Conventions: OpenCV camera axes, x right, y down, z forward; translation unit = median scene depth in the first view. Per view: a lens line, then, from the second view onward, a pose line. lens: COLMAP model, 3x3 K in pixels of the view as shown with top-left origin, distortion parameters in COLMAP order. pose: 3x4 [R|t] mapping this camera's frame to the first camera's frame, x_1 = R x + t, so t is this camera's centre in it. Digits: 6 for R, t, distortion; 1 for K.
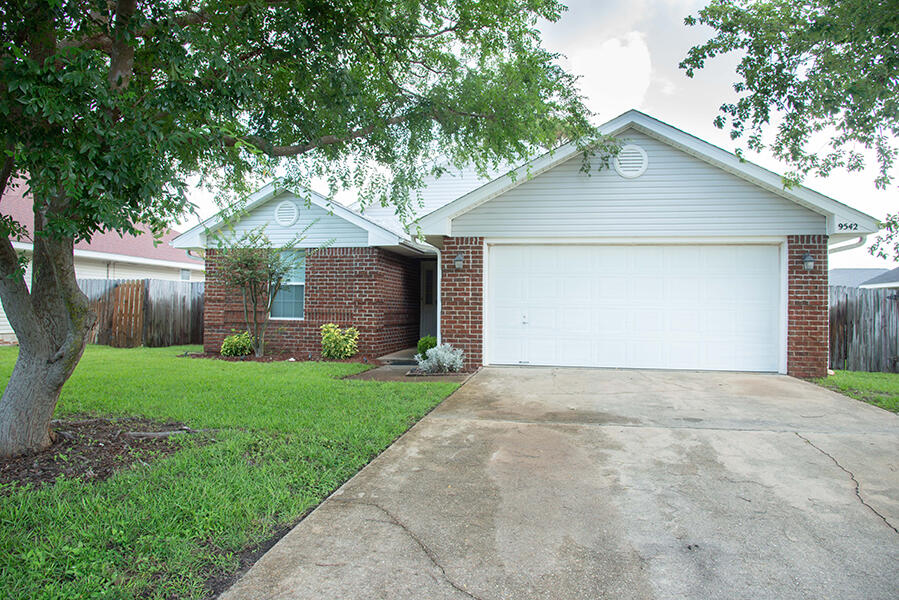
lens RADIAL K [[609.1, 0, 449.5], [0, 609.1, 300.0], [0, 0, 1]] dist [-0.076687, 0.004462]
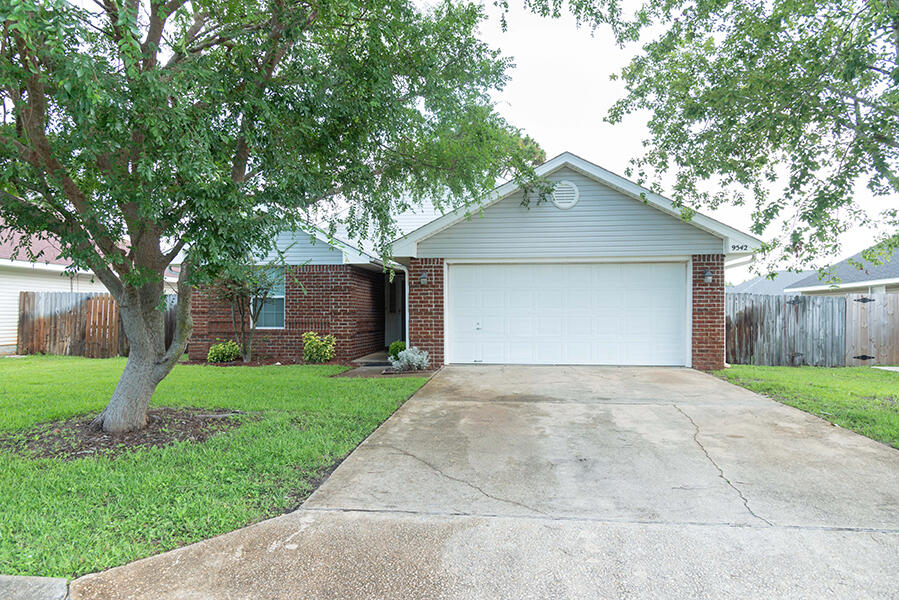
lens RADIAL K [[626.0, 0, 450.1], [0, 626.0, 324.6], [0, 0, 1]] dist [0.006795, 0.000860]
pose [[0.996345, -0.015090, 0.084076, -0.037983], [0.012298, 0.999359, 0.033626, -0.013505], [-0.084530, -0.032469, 0.995892, -0.239031]]
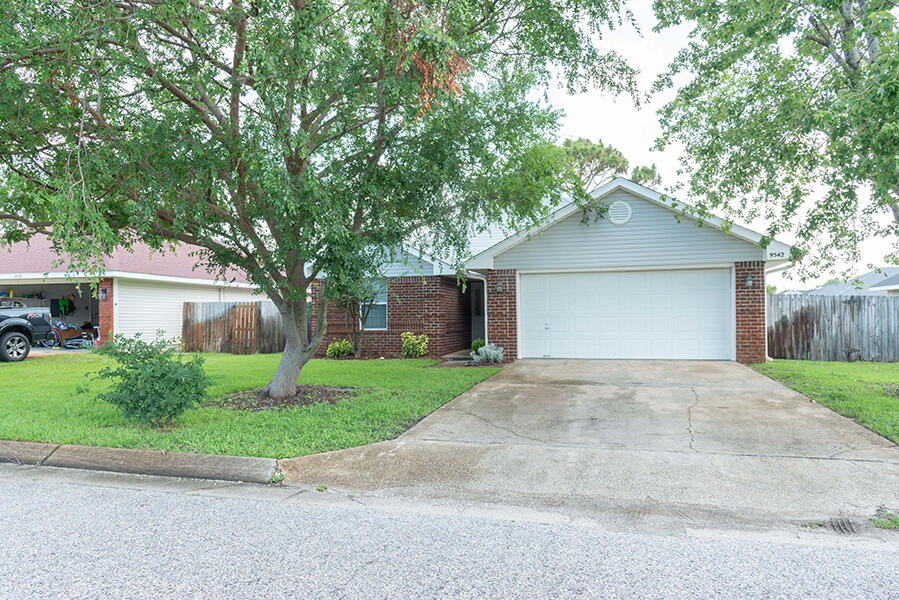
lens RADIAL K [[626.0, 0, 450.1], [0, 626.0, 324.6], [0, 0, 1]] dist [0.006795, 0.000860]
pose [[0.997013, -0.023047, -0.073717, 0.006772], [0.025071, 0.999331, 0.026644, -0.016357], [0.073054, -0.028413, 0.996923, -0.492134]]
